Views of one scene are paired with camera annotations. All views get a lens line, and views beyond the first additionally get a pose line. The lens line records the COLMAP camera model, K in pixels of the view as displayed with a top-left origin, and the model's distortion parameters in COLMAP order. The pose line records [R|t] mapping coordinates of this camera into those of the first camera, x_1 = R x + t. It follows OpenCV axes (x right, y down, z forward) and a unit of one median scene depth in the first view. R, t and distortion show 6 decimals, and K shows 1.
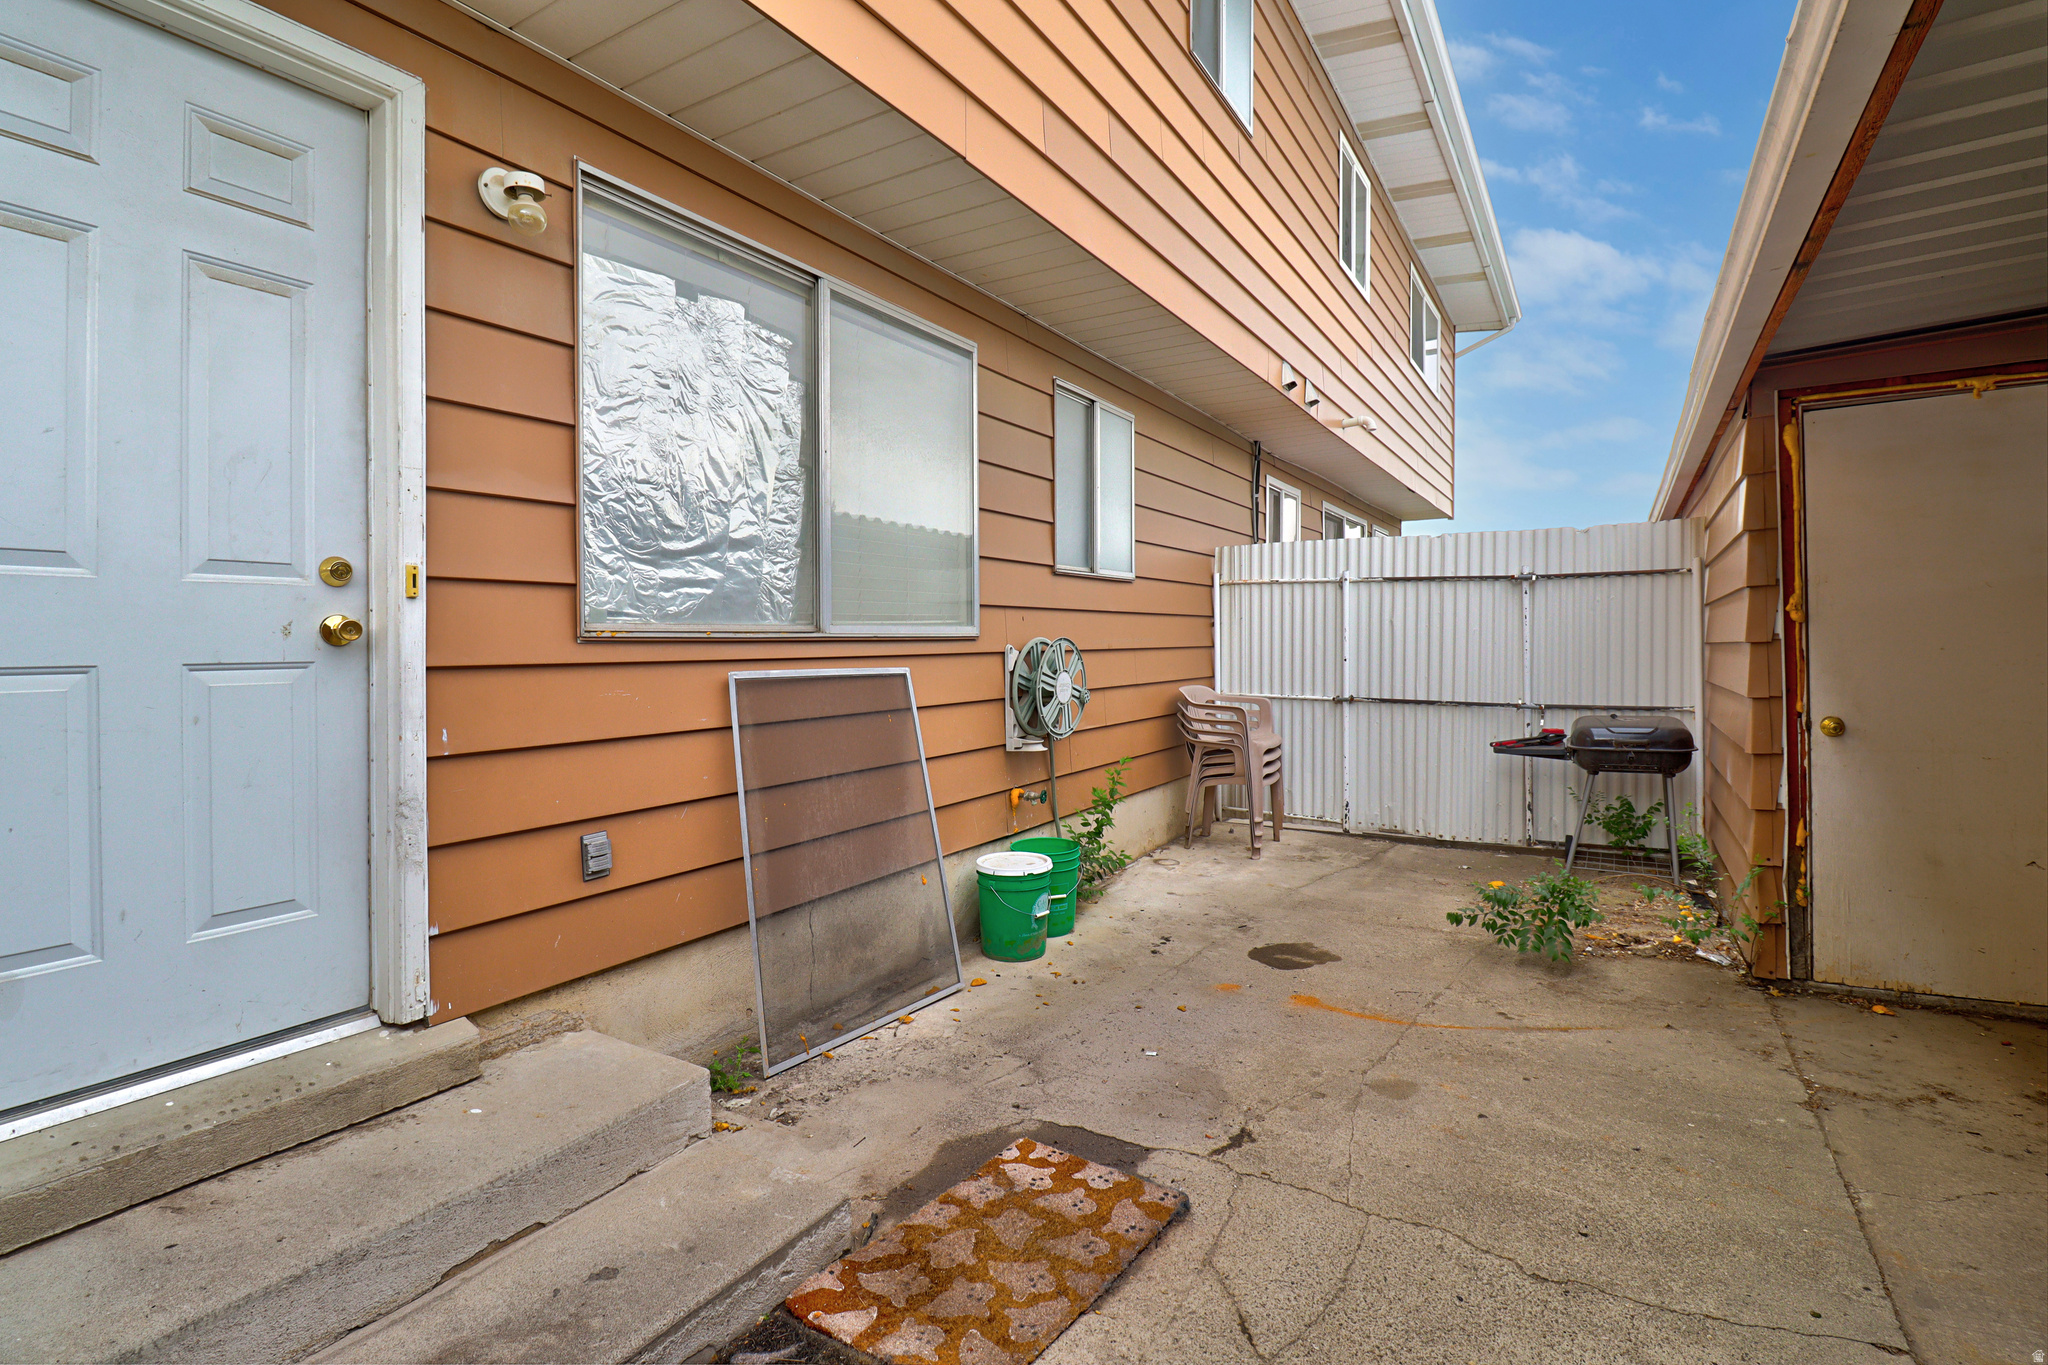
lens RADIAL K [[958.3, 0, 1032.9], [0, 958.3, 672.2], [0, 0, 1]] dist [0.000969, -0.013990]
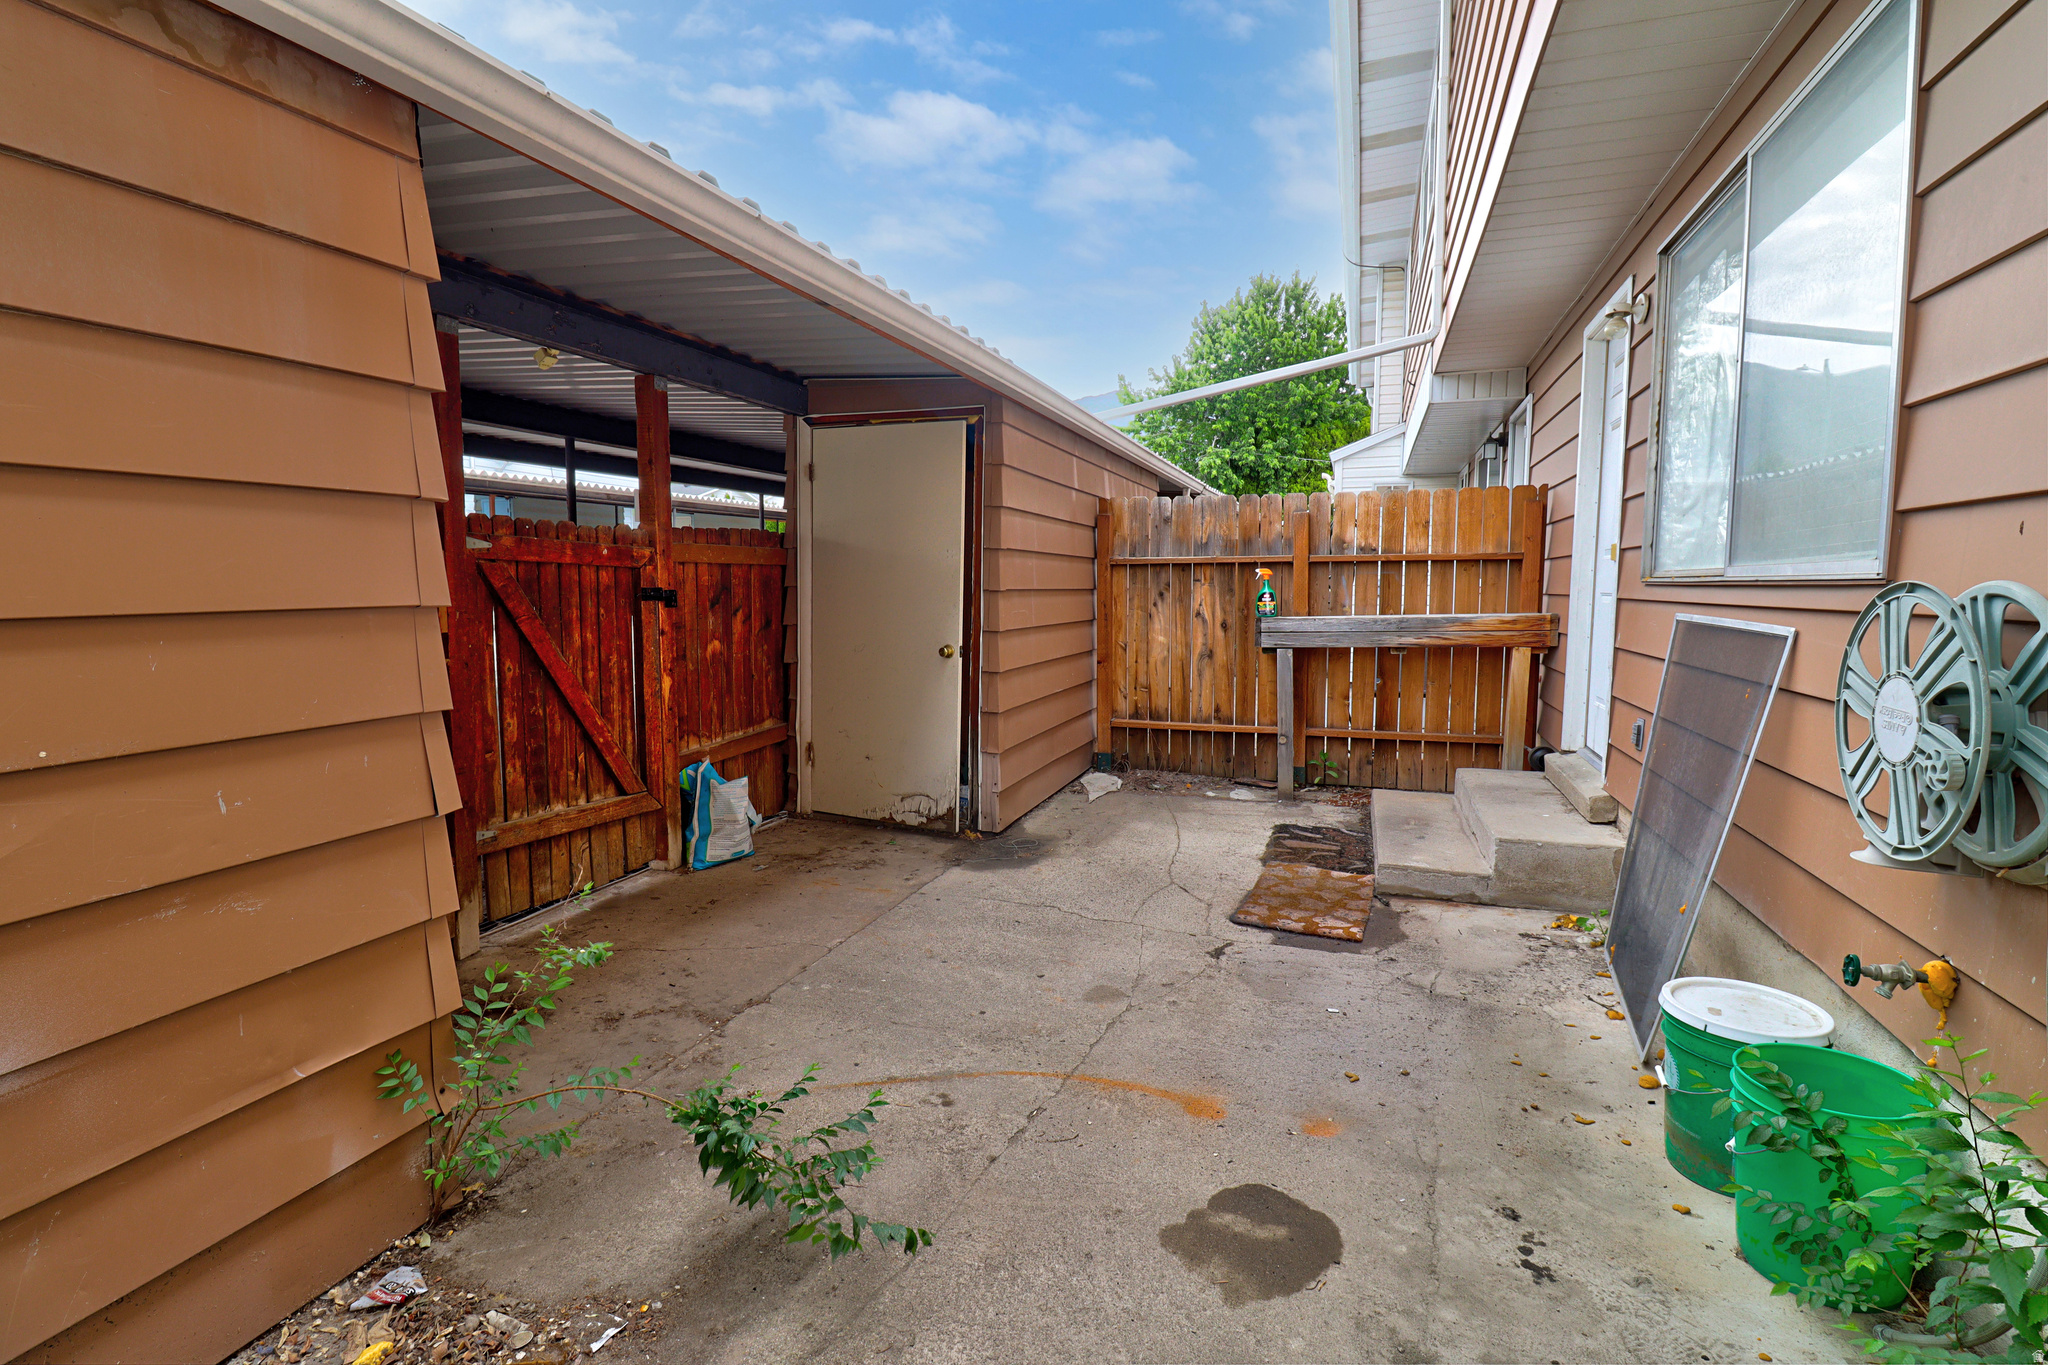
lens RADIAL K [[958.3, 0, 1032.9], [0, 958.3, 672.2], [0, 0, 1]] dist [0.000969, -0.013990]
pose [[-0.978213, 0.029227, -0.205536, 0.698130], [0.003892, 0.992448, 0.122603, -0.081827], [0.207567, 0.119132, -0.970939, 2.085415]]
